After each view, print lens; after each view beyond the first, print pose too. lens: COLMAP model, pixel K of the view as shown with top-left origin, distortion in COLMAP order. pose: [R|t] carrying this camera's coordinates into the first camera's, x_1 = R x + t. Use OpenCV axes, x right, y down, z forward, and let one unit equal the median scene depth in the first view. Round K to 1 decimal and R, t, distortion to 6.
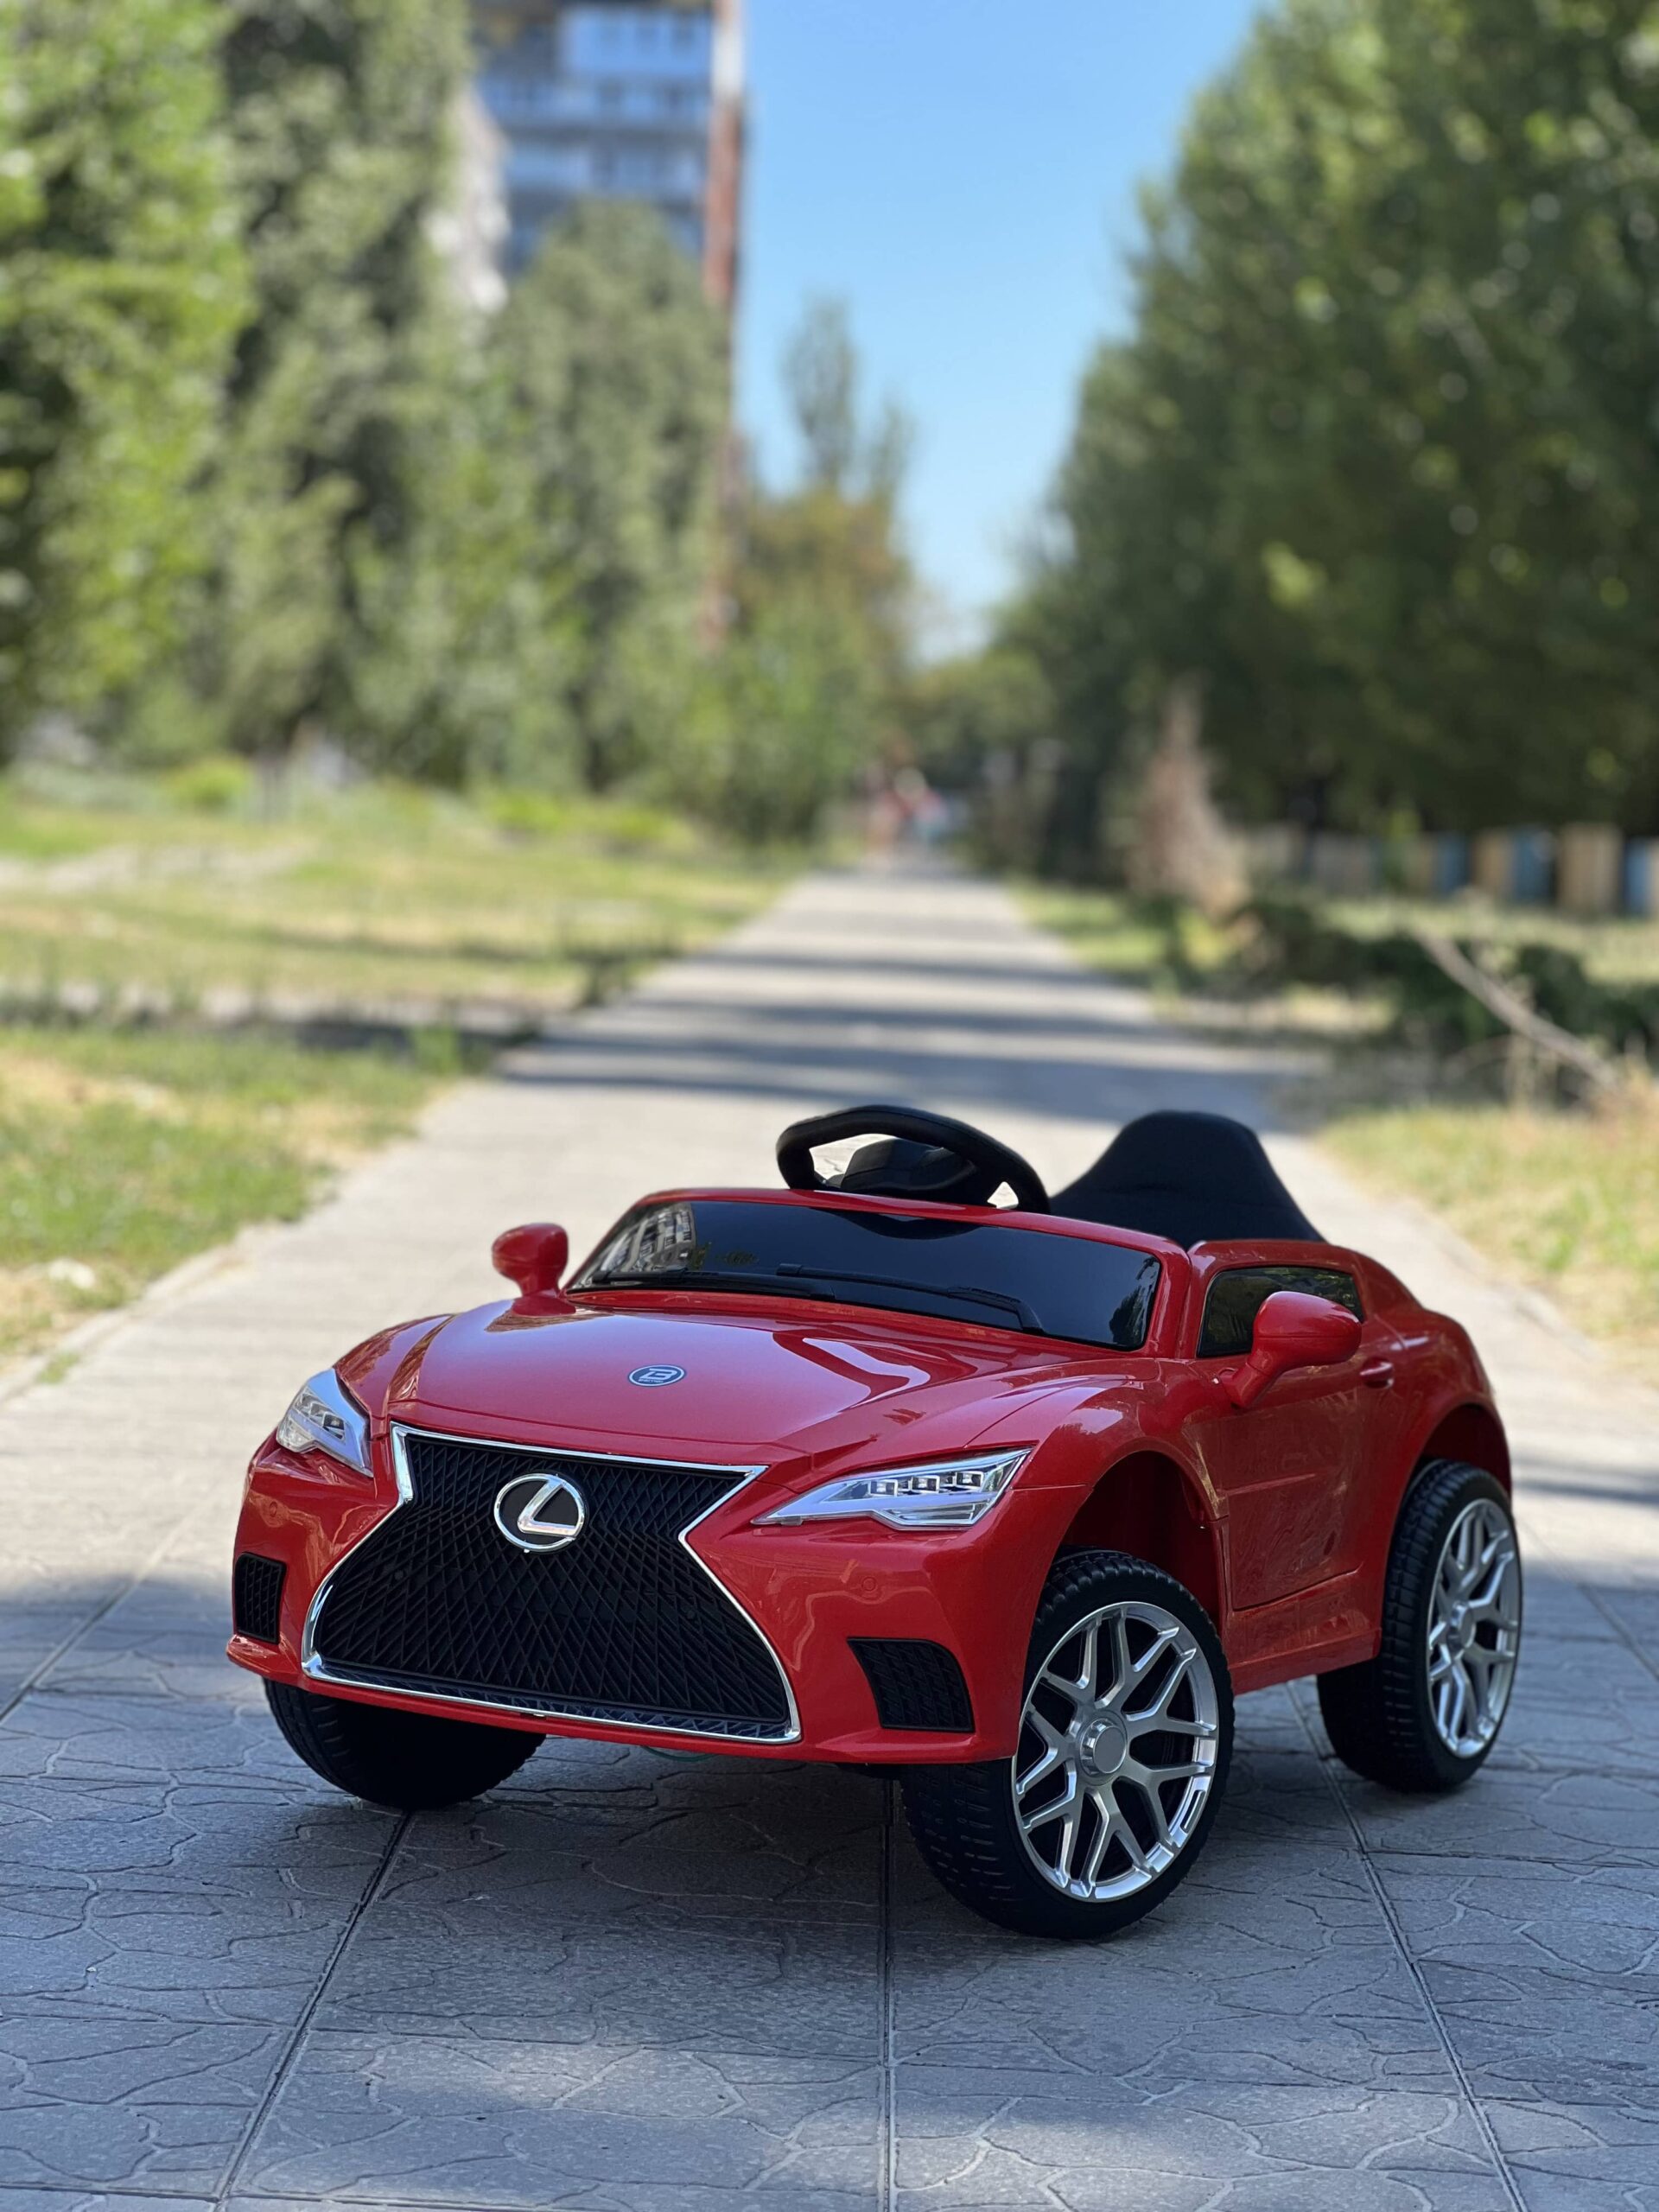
lens RADIAL K [[5024.4, 0, 832.8], [0, 5024.4, 1044.5], [0, 0, 1]] dist [0.120161, 0.000000]
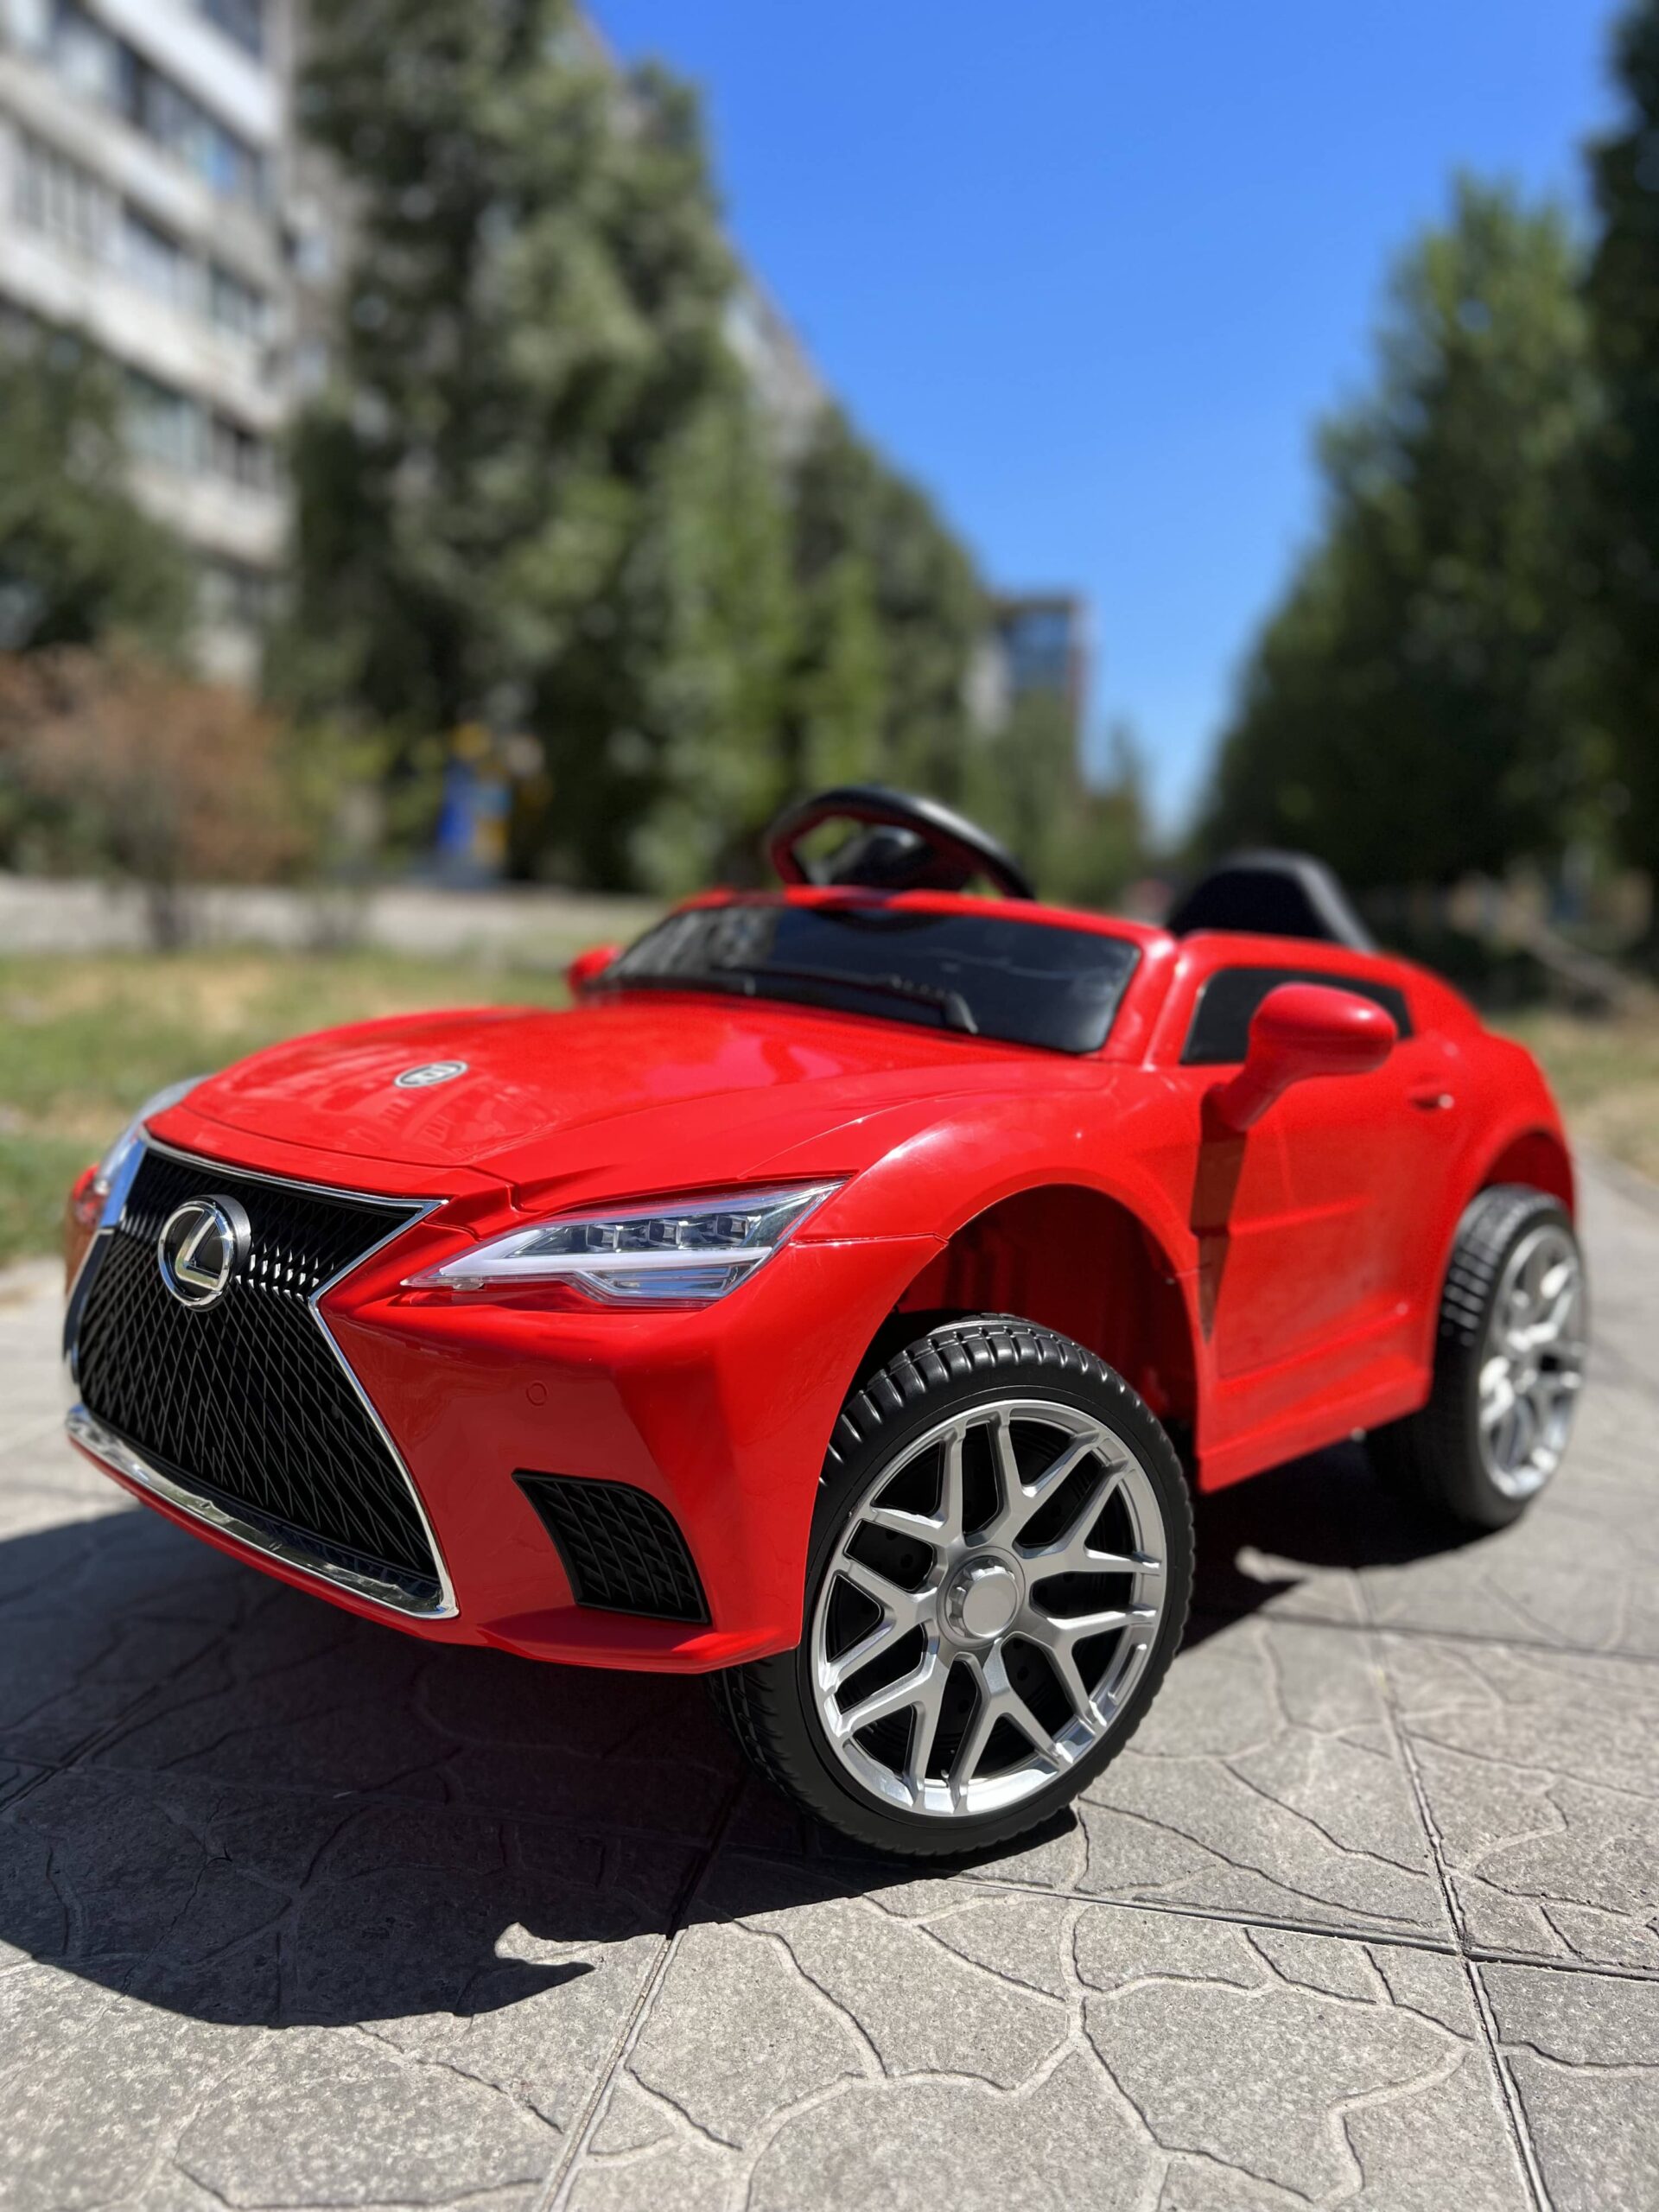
lens RADIAL K [[1662.2, 0, 828.7], [0, 1662.2, 1083.6], [0, 0, 1]] dist [-0.037320, -0.014835]
pose [[0.983755, -0.007363, -0.179368, 0.036535], [0.017190, 0.998431, 0.053293, 0.037401], [0.178694, -0.055511, 0.982338, 0.487367]]
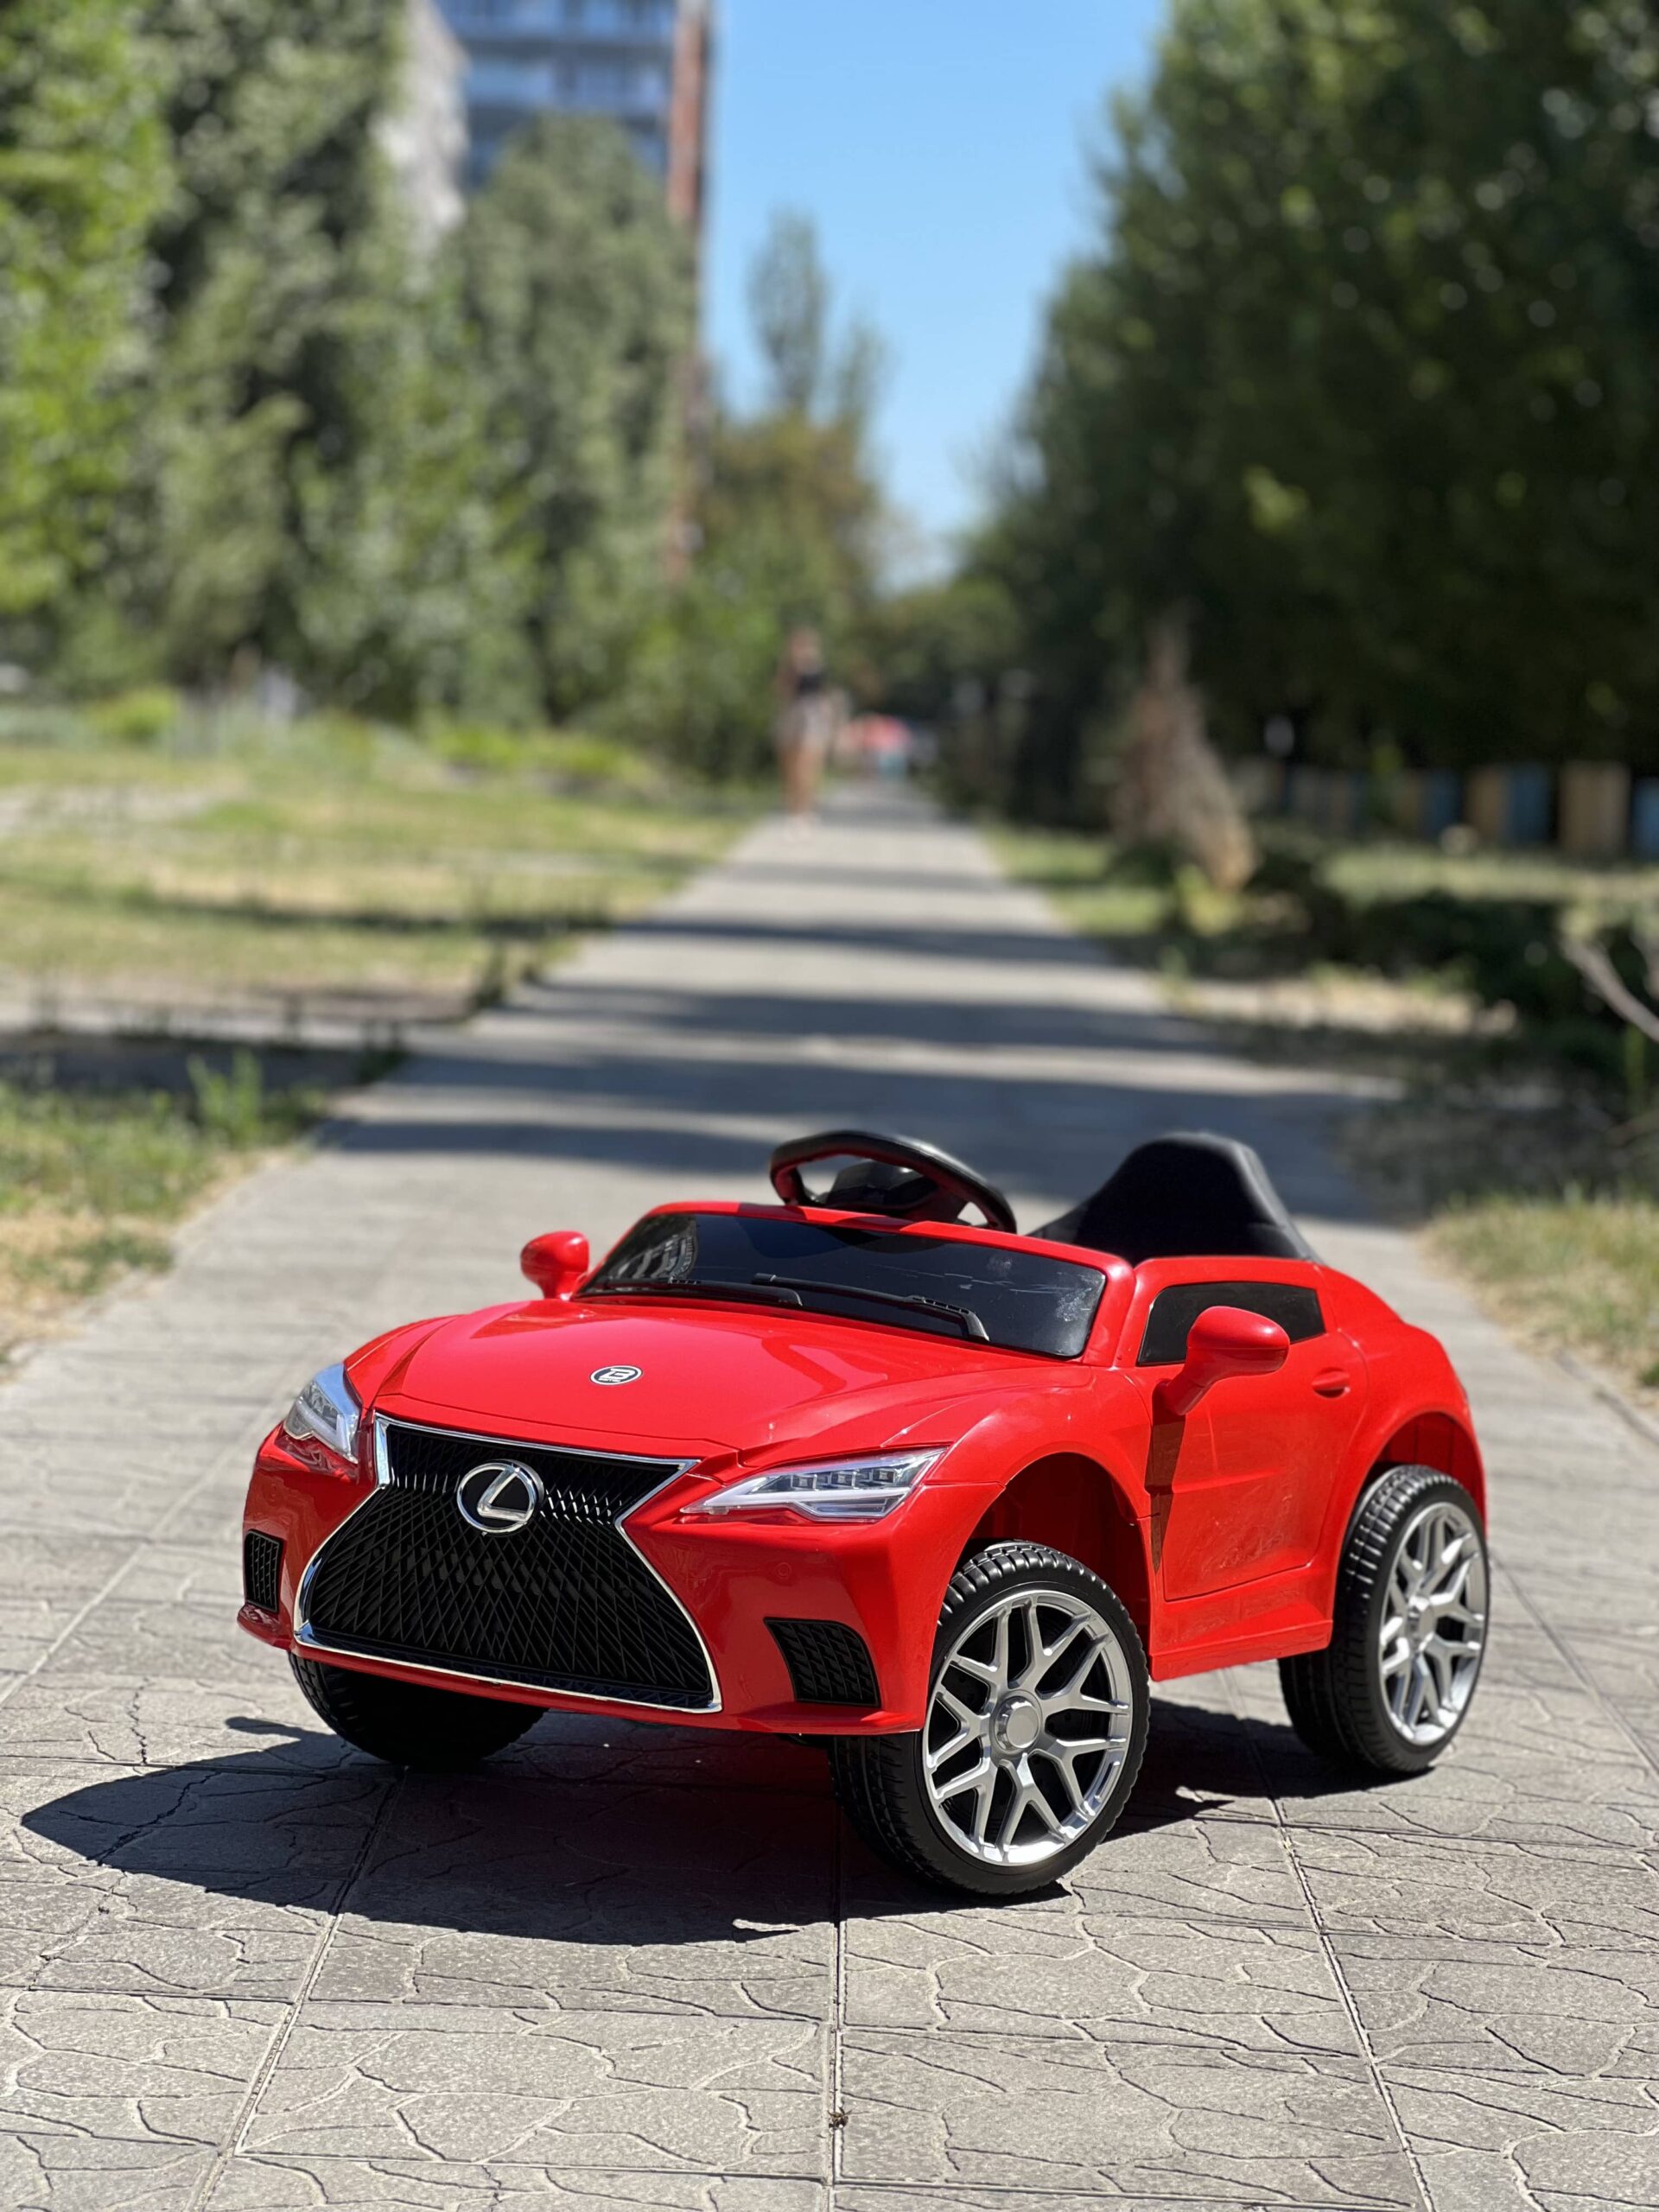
lens RADIAL K [[5024.4, 0, 830.2], [0, 5024.4, 1099.7], [0, 0, 1]] dist [0.120161, 0.000000]
pose [[0.999982, 0.000888, 0.005997, 0.000706], [-0.001038, 0.999686, 0.025042, -0.002755], [-0.005973, -0.025048, 0.999668, 0.038403]]
